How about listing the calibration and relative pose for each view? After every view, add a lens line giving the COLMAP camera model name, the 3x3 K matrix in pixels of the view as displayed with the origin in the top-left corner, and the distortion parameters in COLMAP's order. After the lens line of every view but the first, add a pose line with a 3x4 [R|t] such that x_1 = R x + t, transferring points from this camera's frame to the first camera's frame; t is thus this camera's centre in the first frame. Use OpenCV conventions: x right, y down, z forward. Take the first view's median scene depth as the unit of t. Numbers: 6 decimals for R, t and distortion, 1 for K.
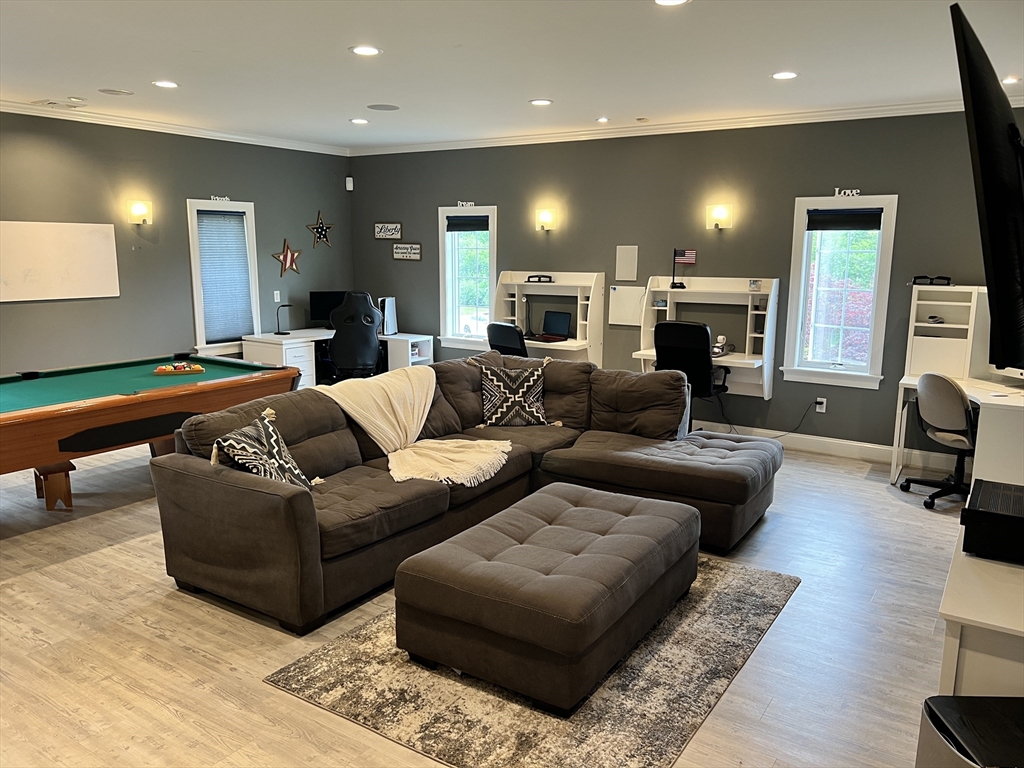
lens RADIAL K [[770.7, 0, 512.0], [0, 770.7, 384.0], [0, 0, 1]] dist [0.075305, -0.099358]
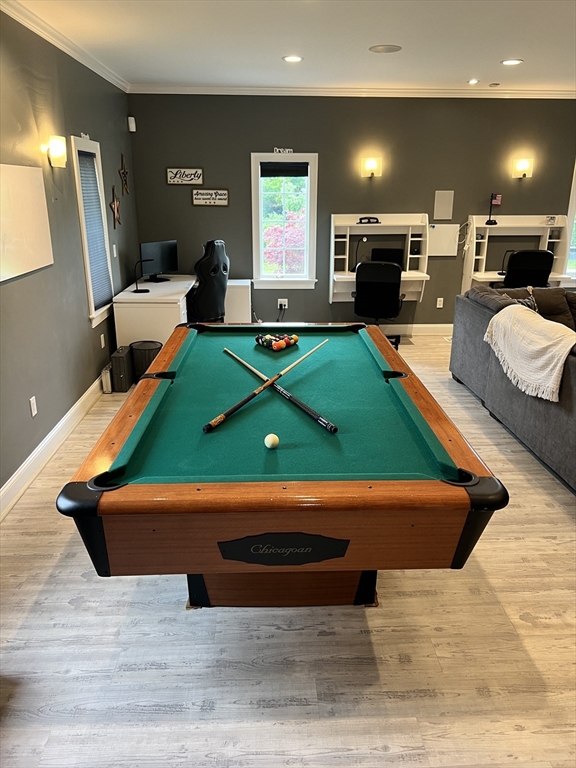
lens RADIAL K [[570.8, 0, 288.7], [0, 570.8, 394.1], [0, 0, 1]] dist [-0.004959, 0.002737]
pose [[0.814952, -0.201174, 0.543491, -0.559380], [0.104841, 0.973520, 0.203142, -0.065685], [-0.569966, -0.108571, 0.814464, 0.324417]]
